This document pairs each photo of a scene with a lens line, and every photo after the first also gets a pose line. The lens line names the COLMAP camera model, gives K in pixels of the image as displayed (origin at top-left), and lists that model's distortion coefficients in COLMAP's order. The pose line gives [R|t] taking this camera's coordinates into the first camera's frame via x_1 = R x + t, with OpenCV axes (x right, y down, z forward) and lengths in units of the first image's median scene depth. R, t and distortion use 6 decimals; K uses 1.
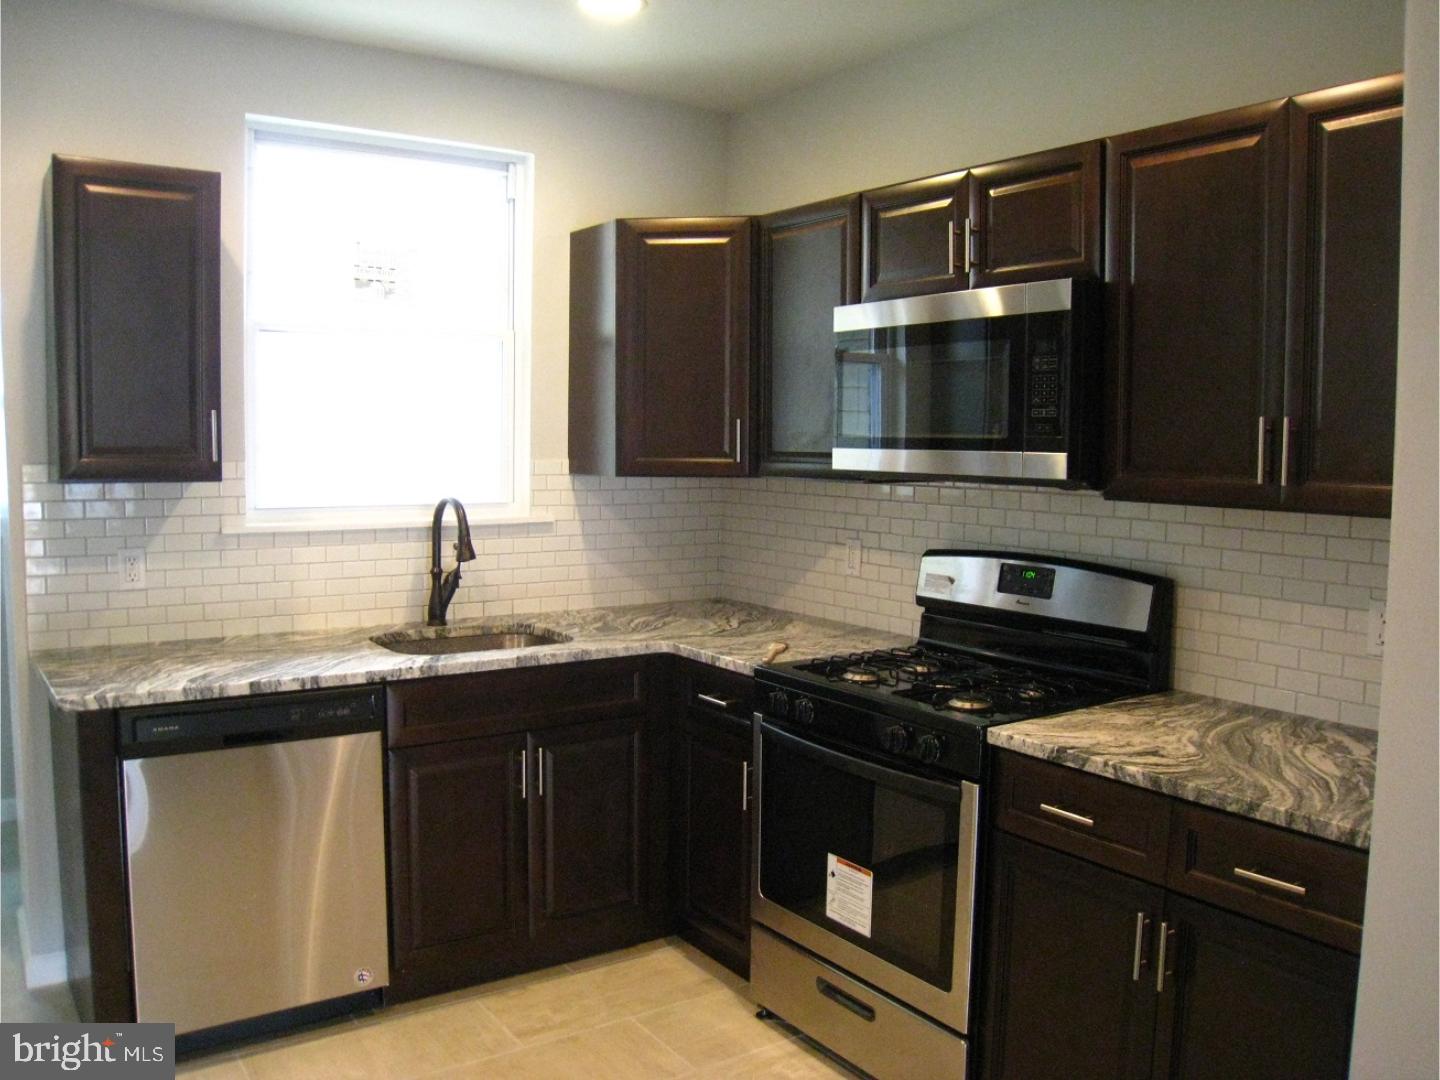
lens RADIAL K [[1195.5, 0, 716.8], [0, 1195.5, 538.8], [0, 0, 1]] dist [-0.166559, 0.115575]
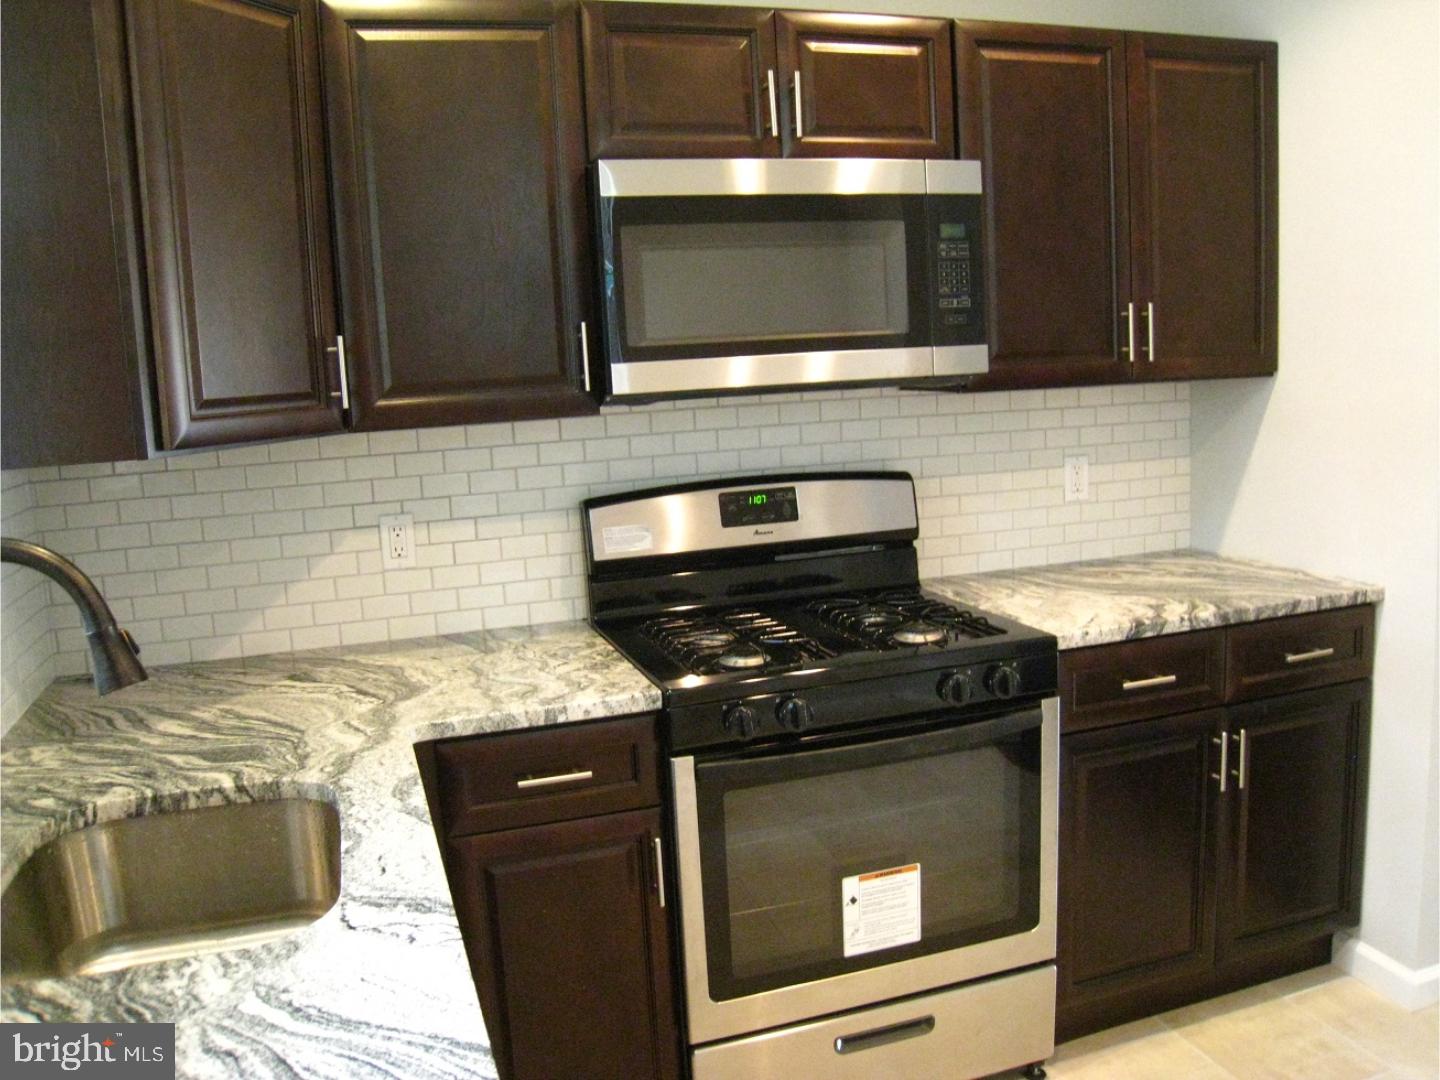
lens RADIAL K [[1195.5, 0, 716.8], [0, 1195.5, 538.8], [0, 0, 1]] dist [-0.166559, 0.115575]
pose [[0.283907, -0.166536, 0.944279, -0.584986], [0.137687, 0.981676, 0.131734, -0.061970], [-0.948915, 0.092614, 0.301635, 0.777851]]
